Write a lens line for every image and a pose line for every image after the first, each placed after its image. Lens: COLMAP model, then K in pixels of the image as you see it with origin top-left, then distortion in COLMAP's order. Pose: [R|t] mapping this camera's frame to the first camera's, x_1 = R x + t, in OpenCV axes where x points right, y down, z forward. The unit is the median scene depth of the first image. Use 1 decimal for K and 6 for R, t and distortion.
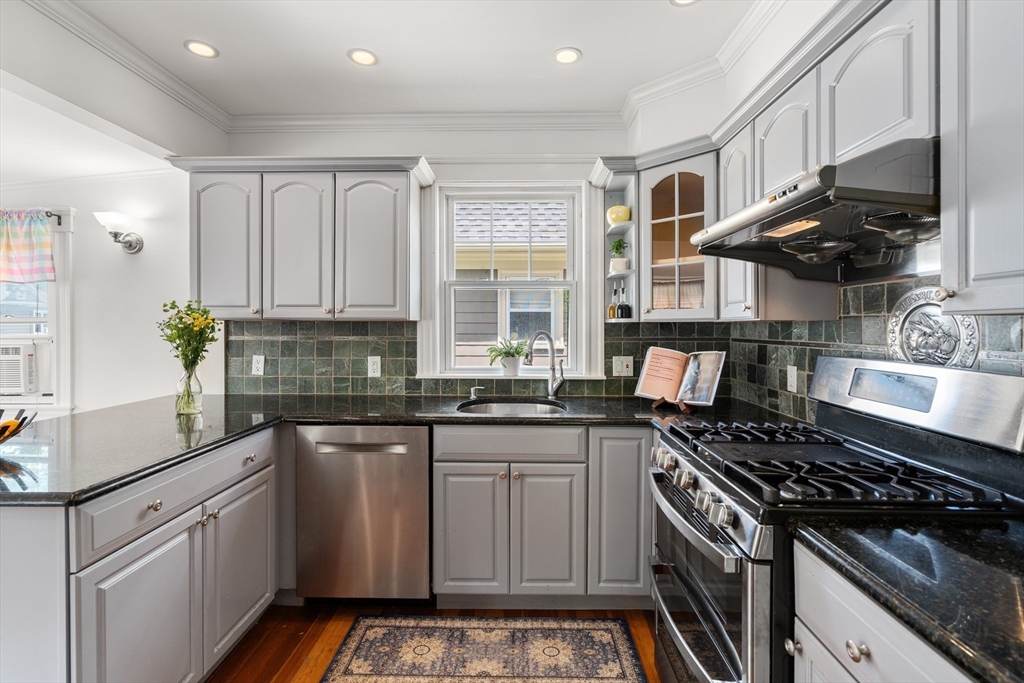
lens RADIAL K [[465.4, 0, 512.1], [0, 465.4, 339.2], [0, 0, 1]] dist [-0.004063, 0.002629]
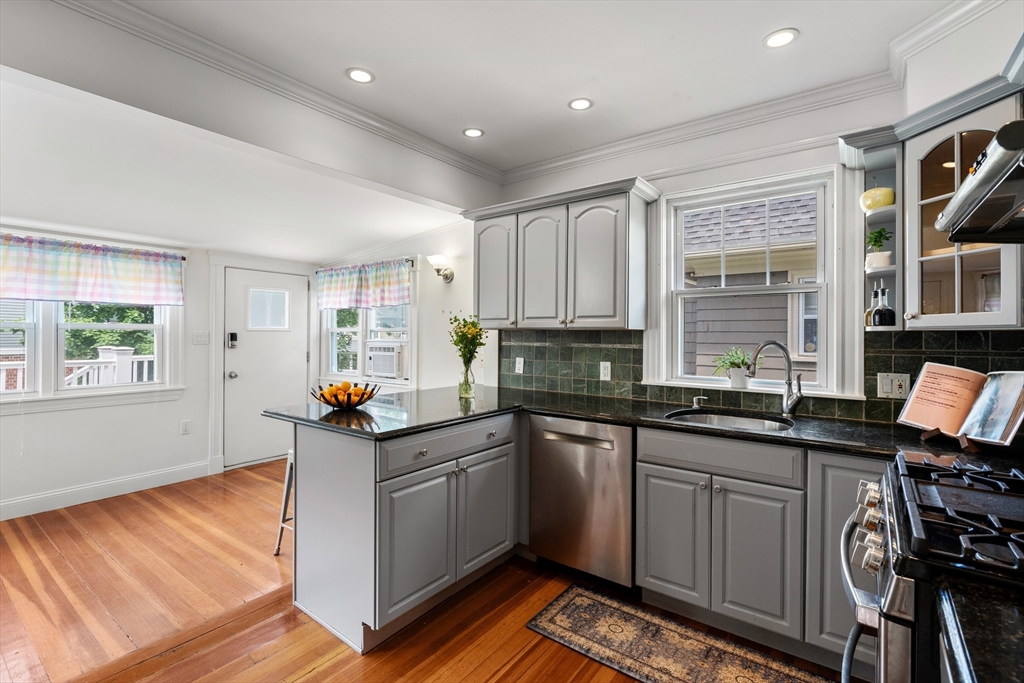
lens RADIAL K [[465.4, 0, 513.4], [0, 465.4, 346.6], [0, 0, 1]] dist [-0.004063, 0.002629]
pose [[0.810181, 0.018826, -0.585877, 0.211883], [-0.020492, 0.999783, 0.003788, 0.001215], [0.585821, 0.008937, 0.810391, -0.035703]]
